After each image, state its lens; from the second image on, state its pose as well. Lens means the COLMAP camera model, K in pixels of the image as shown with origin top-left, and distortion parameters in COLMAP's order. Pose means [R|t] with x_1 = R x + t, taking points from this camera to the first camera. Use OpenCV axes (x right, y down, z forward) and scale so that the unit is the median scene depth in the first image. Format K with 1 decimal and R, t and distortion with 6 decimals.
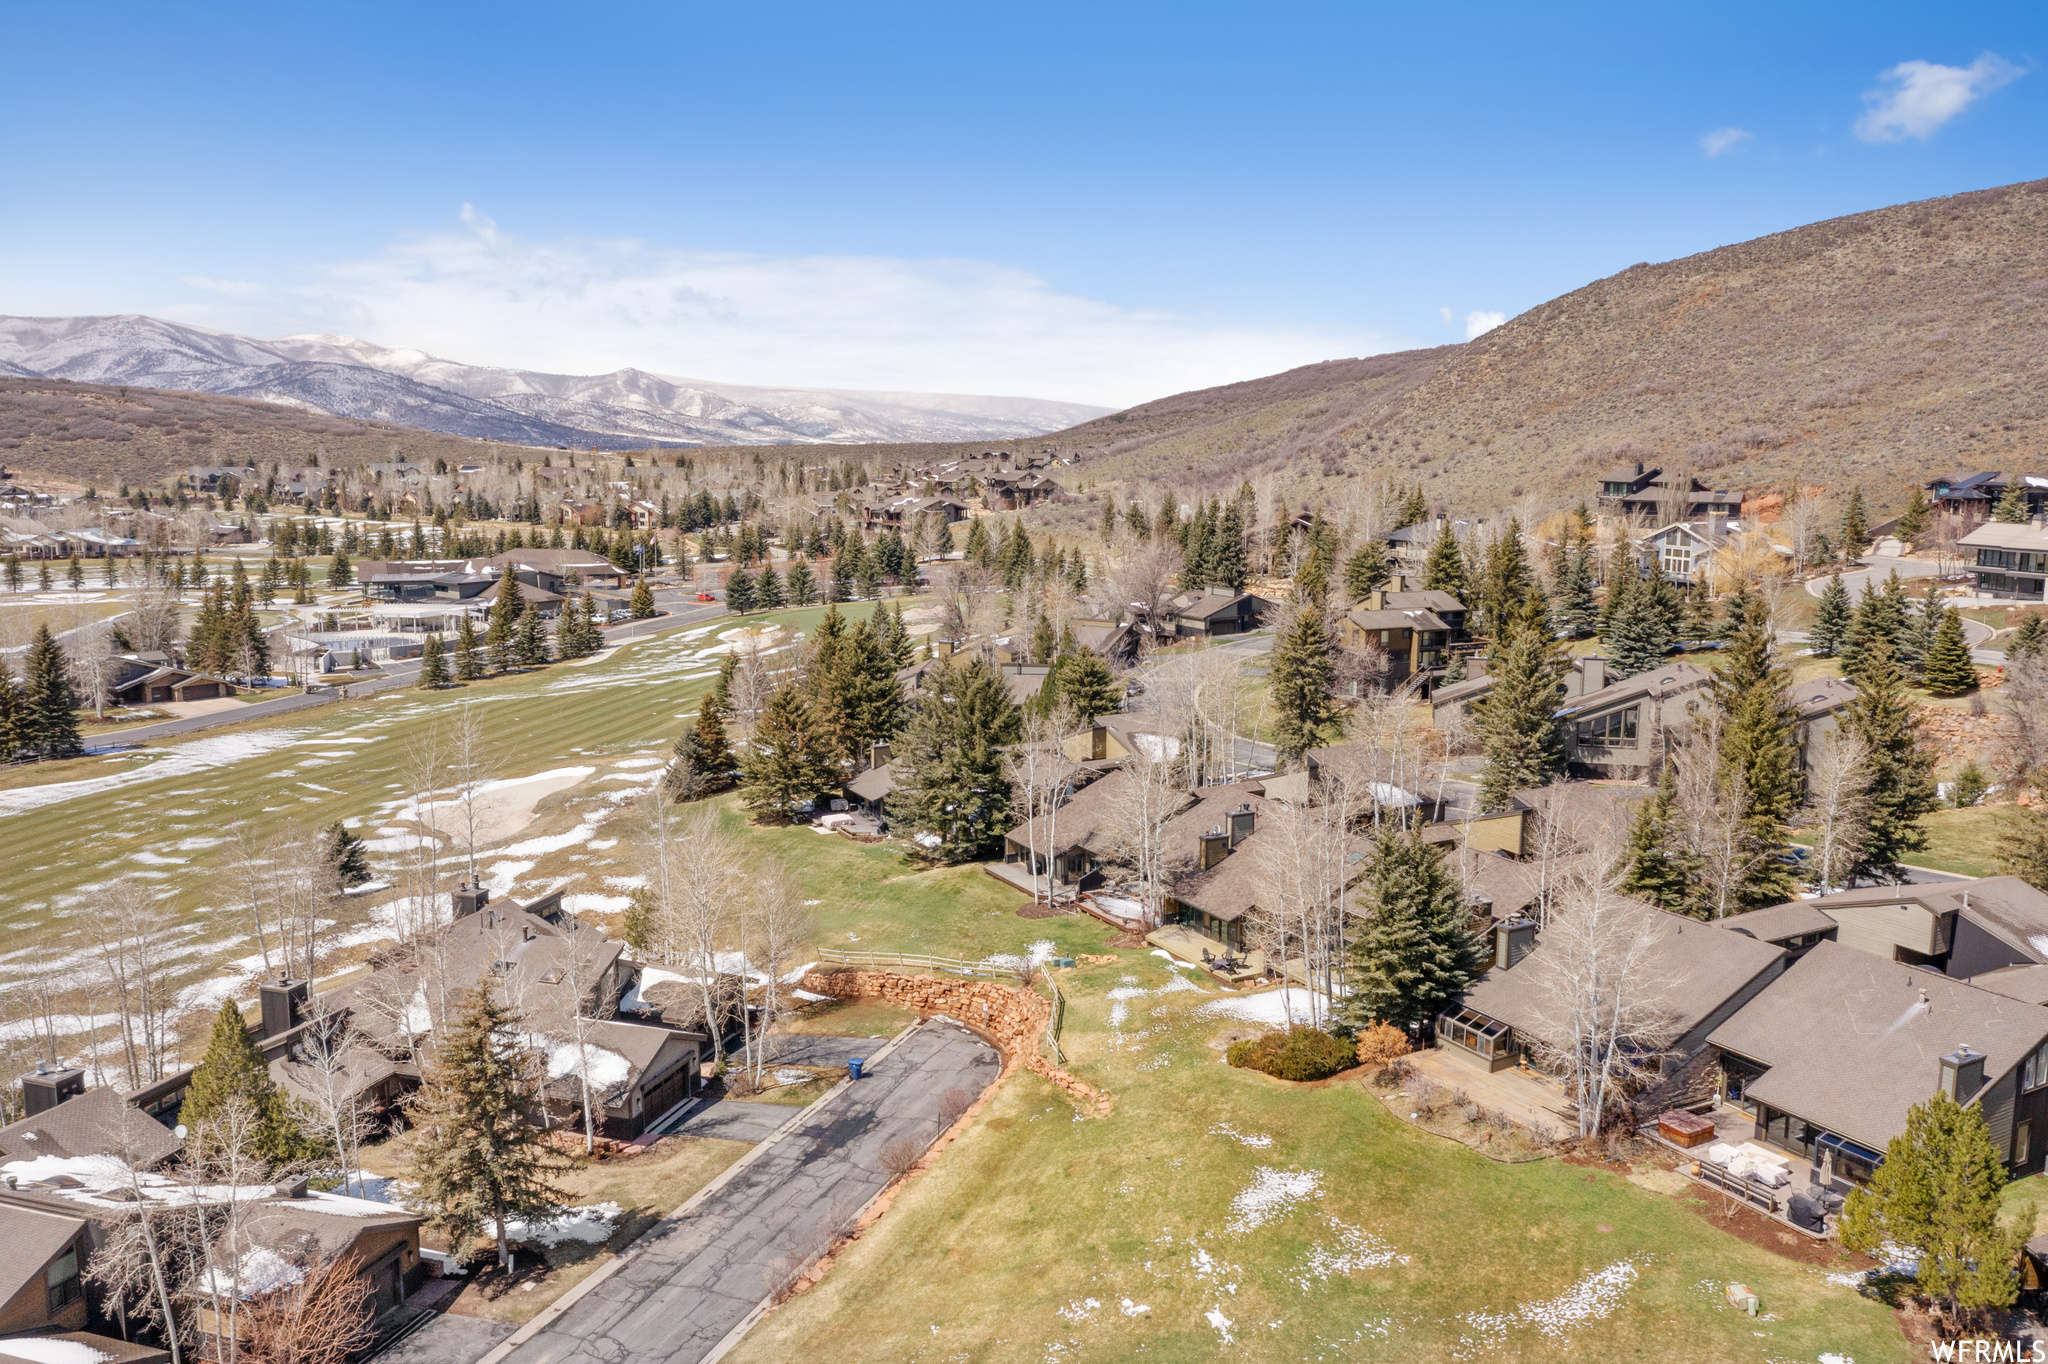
lens RADIAL K [[1633.8, 0, 1024.0], [0, 1633.8, 682.0], [0, 0, 1]] dist [-0.002617, -0.000360]
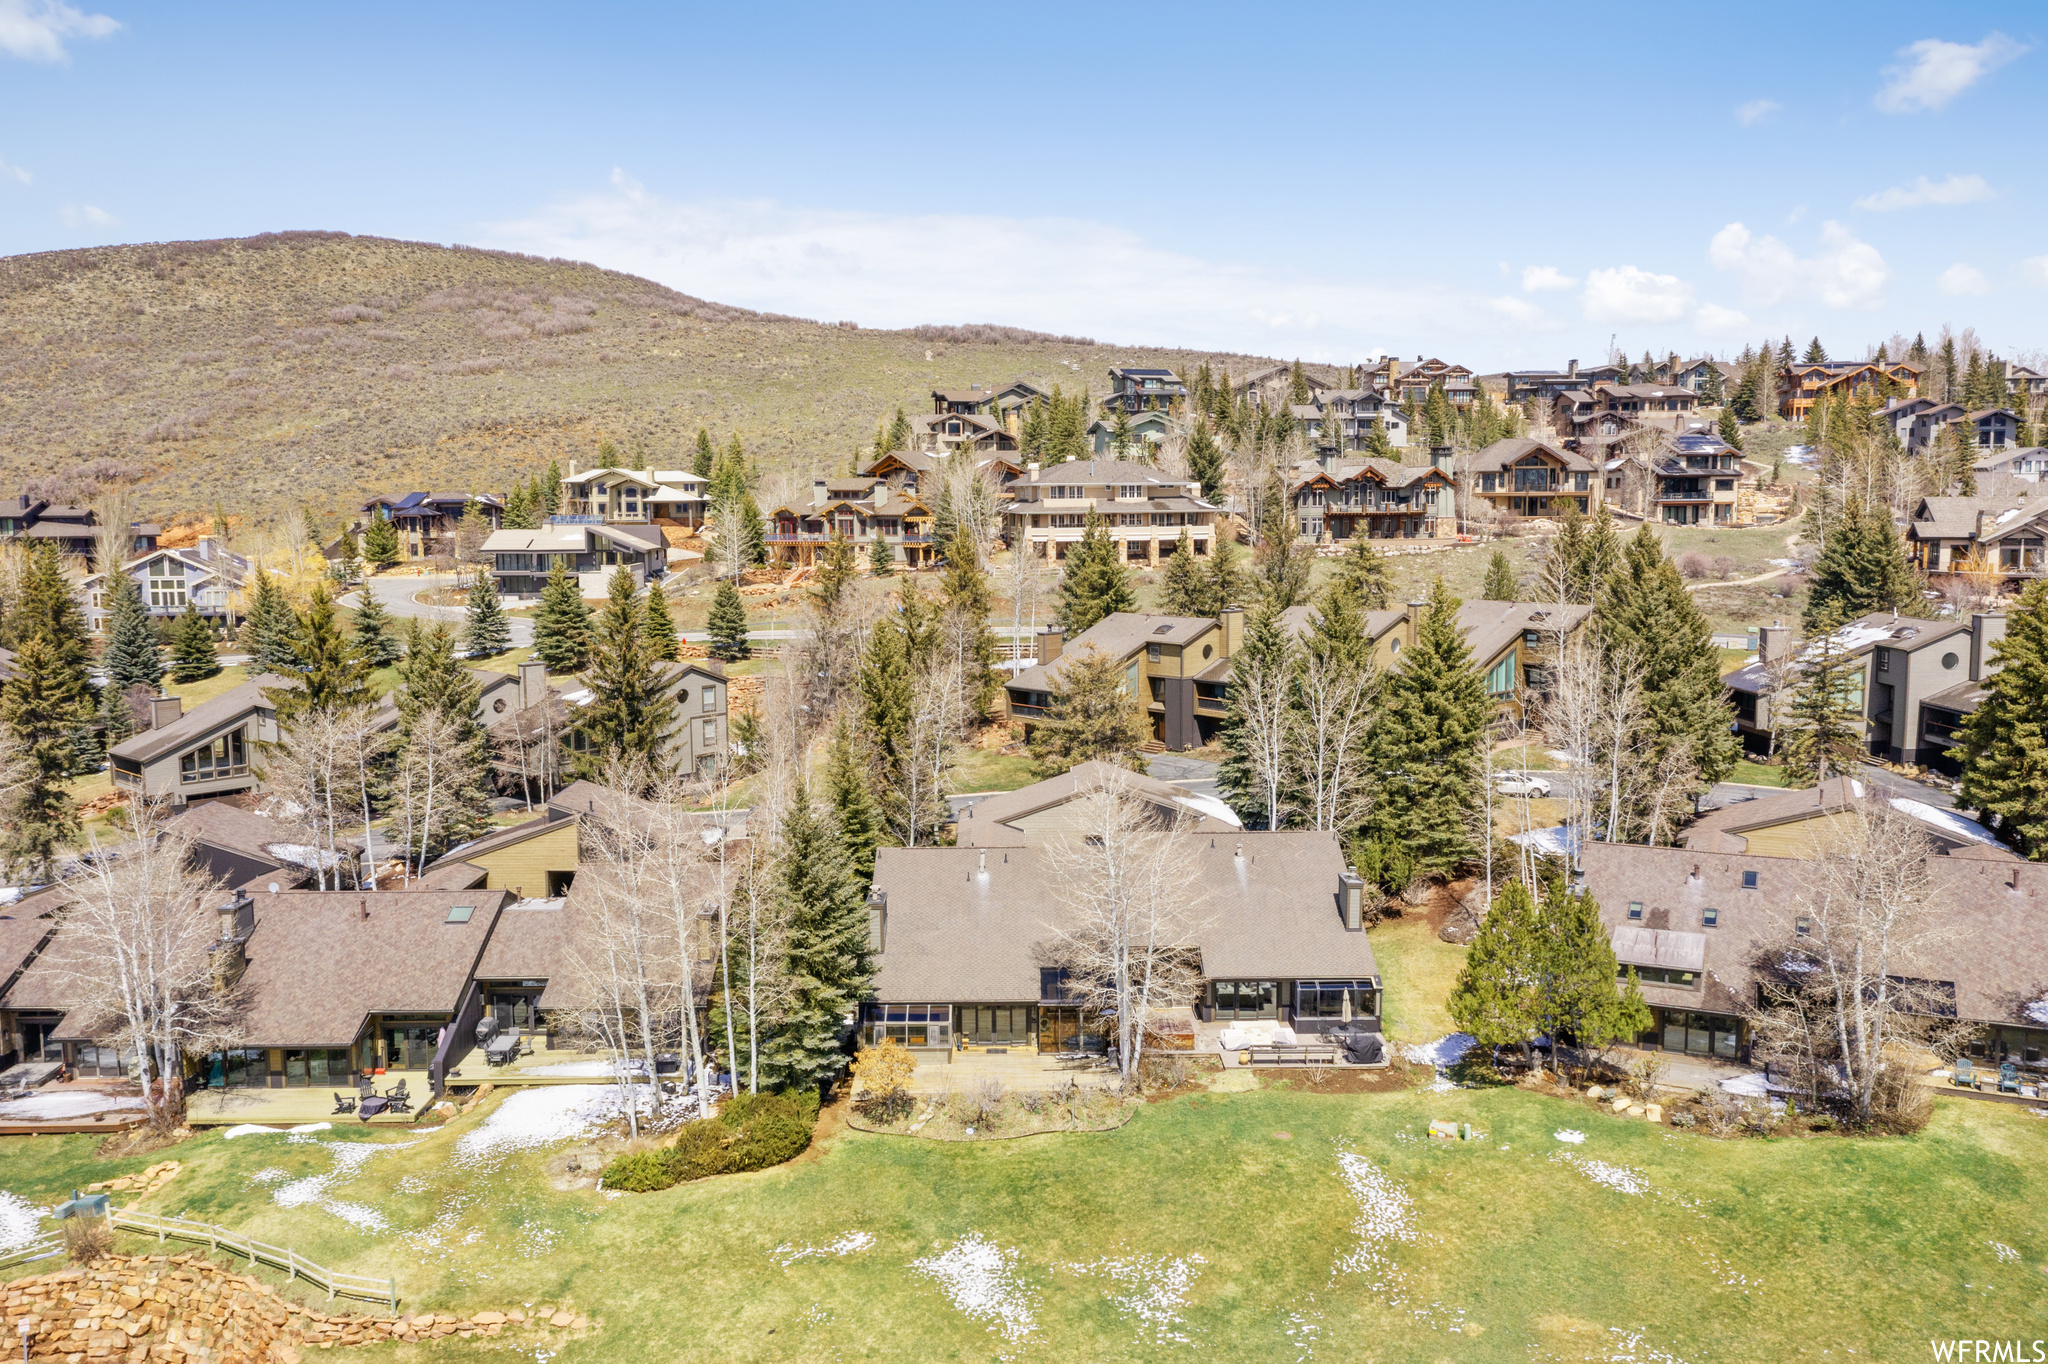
lens RADIAL K [[1622.2, 0, 1024.0], [0, 1622.2, 682.0], [0, 0, 1]] dist [0.004085, 0.002825]
pose [[0.481414, -0.110962, 0.869441, -0.140472], [0.149225, 0.987848, 0.043447, 0.003367], [-0.863697, 0.108826, 0.492123, 0.177998]]
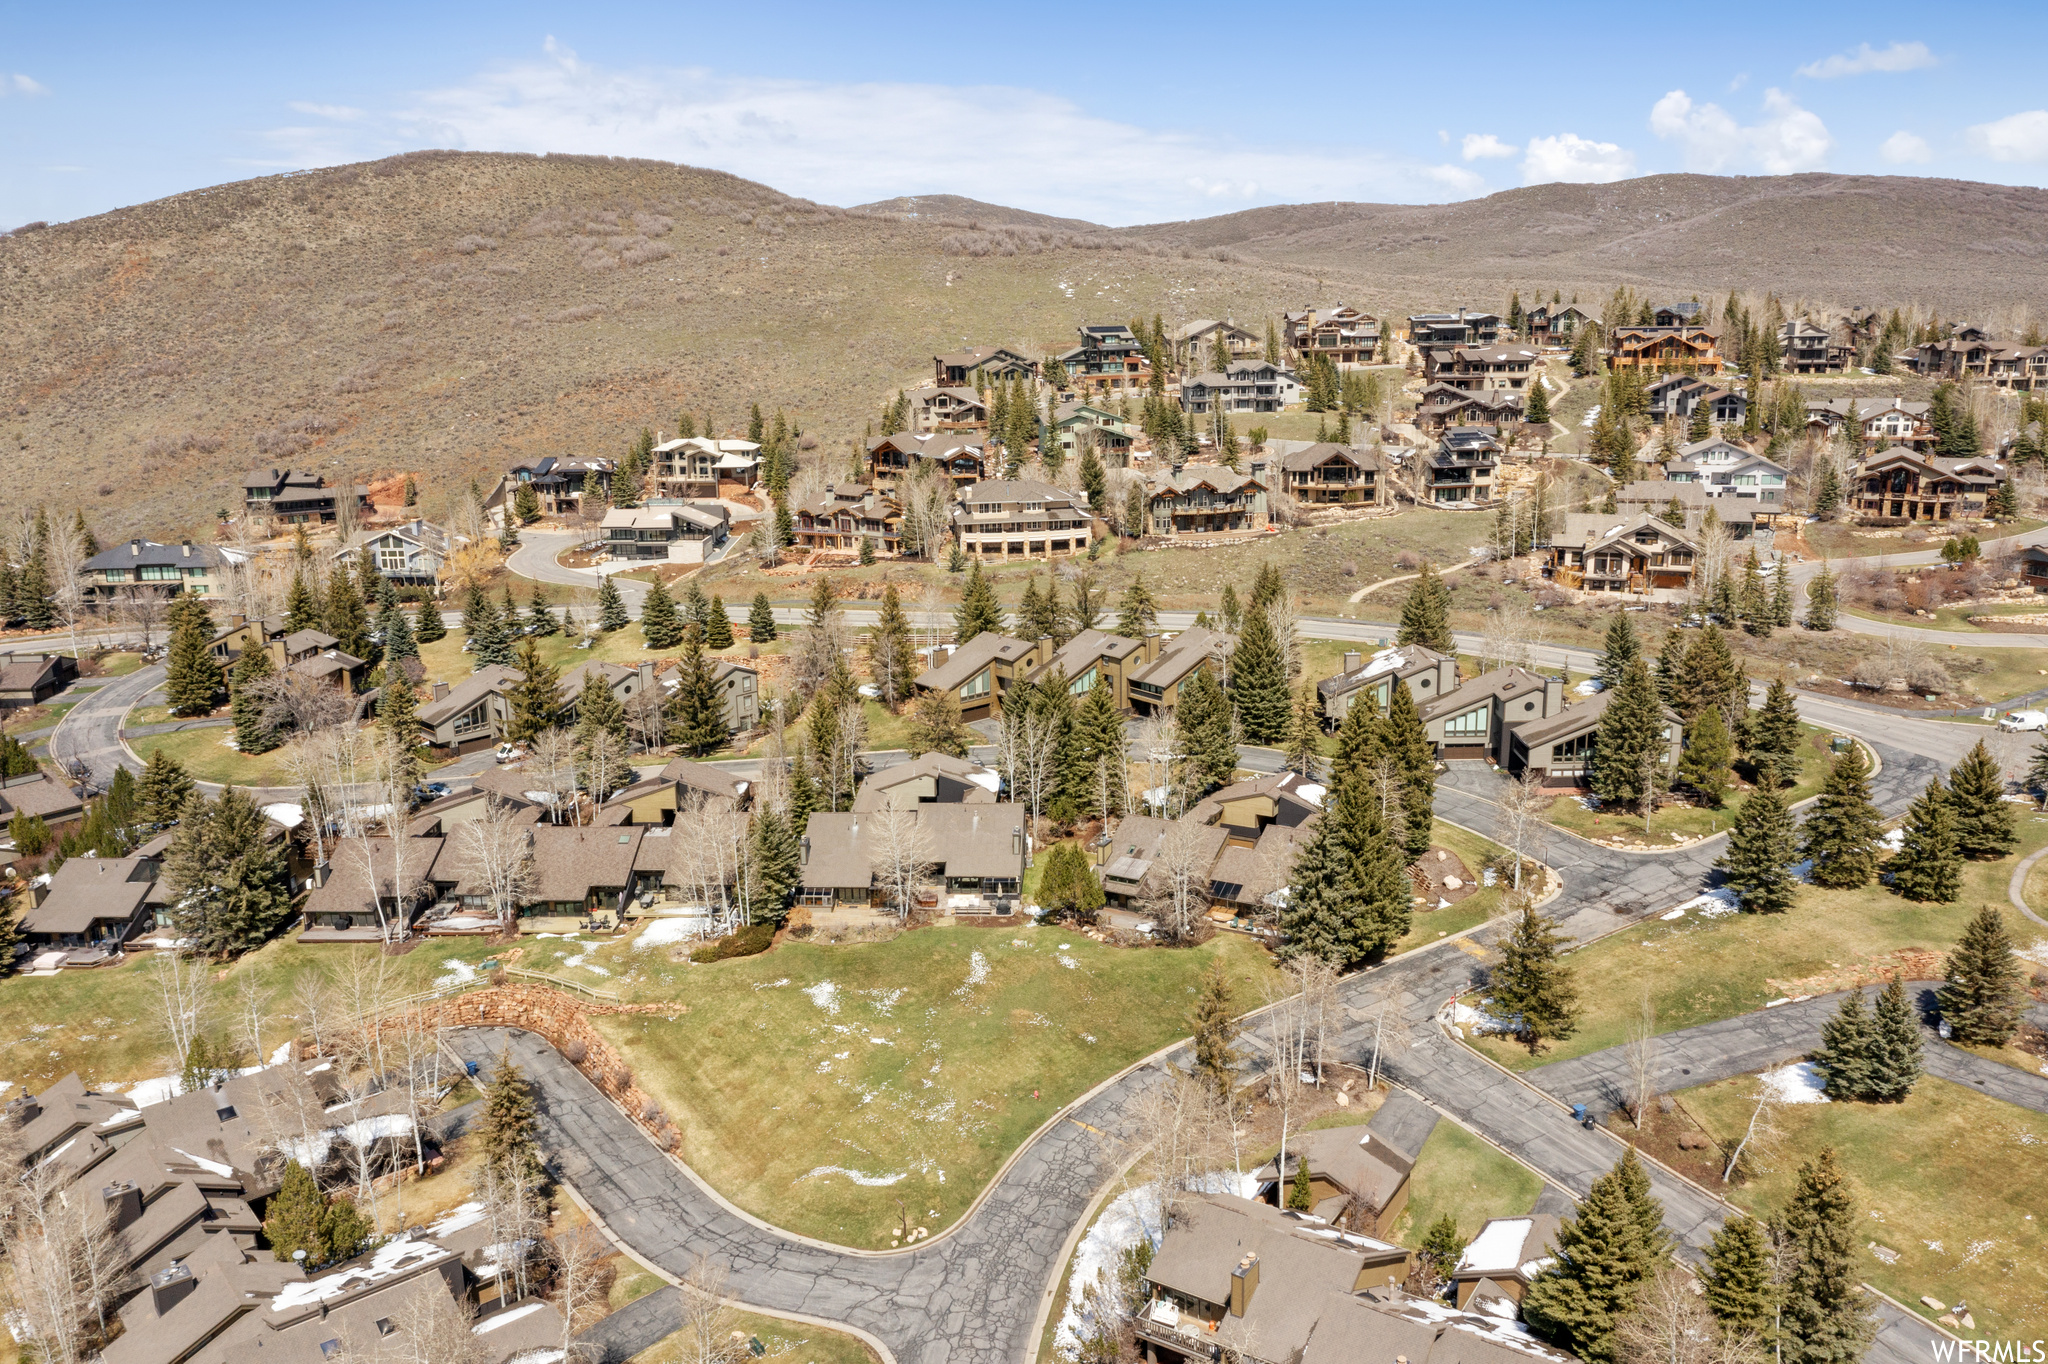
lens RADIAL K [[1633.8, 0, 1024.0], [0, 1633.8, 682.0], [0, 0, 1]] dist [-0.002617, -0.000360]
pose [[0.526999, -0.227558, 0.818834, -0.410267], [0.155334, 0.973047, 0.170442, -0.121531], [-0.835549, 0.037370, 0.548143, -0.116909]]
